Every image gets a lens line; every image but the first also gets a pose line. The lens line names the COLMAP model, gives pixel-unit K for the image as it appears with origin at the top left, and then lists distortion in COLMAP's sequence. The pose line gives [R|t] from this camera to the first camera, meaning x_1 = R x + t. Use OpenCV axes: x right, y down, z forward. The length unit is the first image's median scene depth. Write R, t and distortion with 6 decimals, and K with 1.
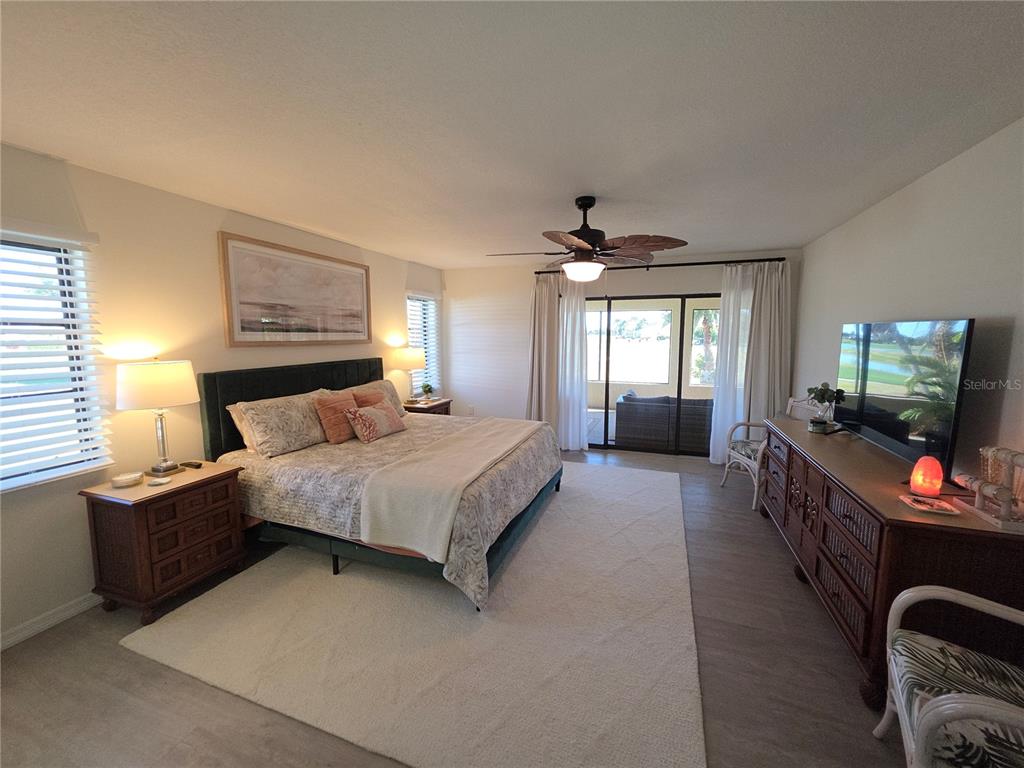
lens RADIAL K [[410.1, 0, 508.8], [0, 410.1, 380.2], [0, 0, 1]] dist [0.001483, 0.000275]
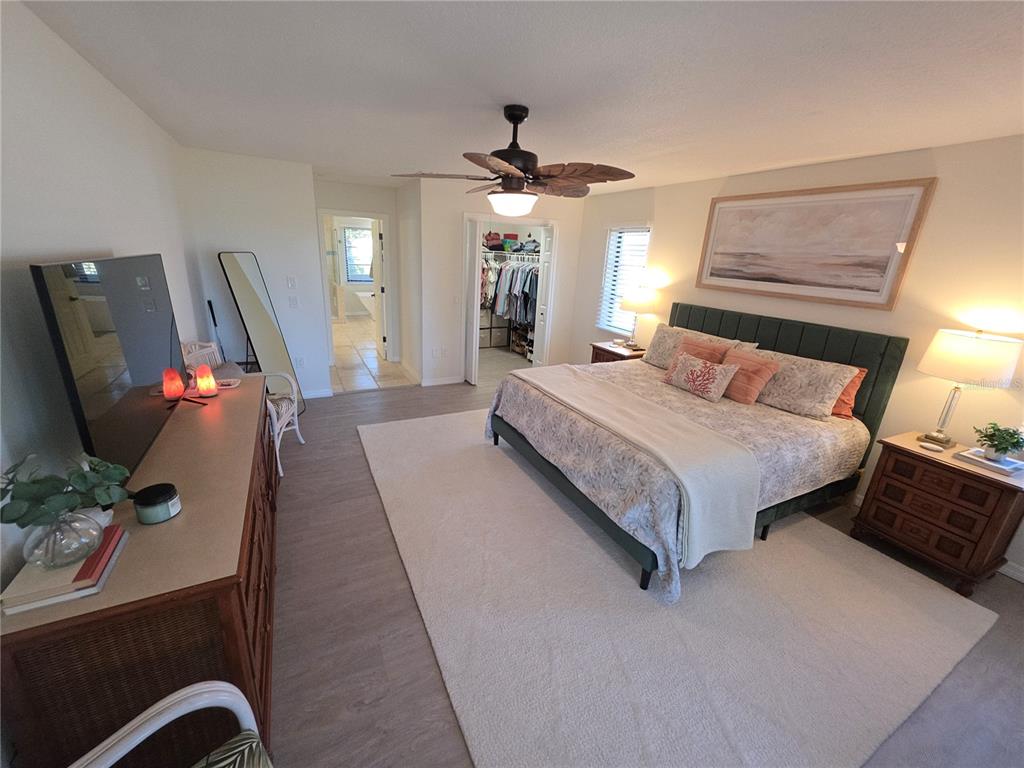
lens RADIAL K [[410.1, 0, 508.8], [0, 410.1, 380.2], [0, 0, 1]] dist [0.001483, 0.000275]
pose [[-0.673218, 0.193319, -0.713727, 0.730795], [-0.128472, 0.919962, 0.370359, -0.209538], [0.728198, 0.341026, -0.594499, 1.381905]]
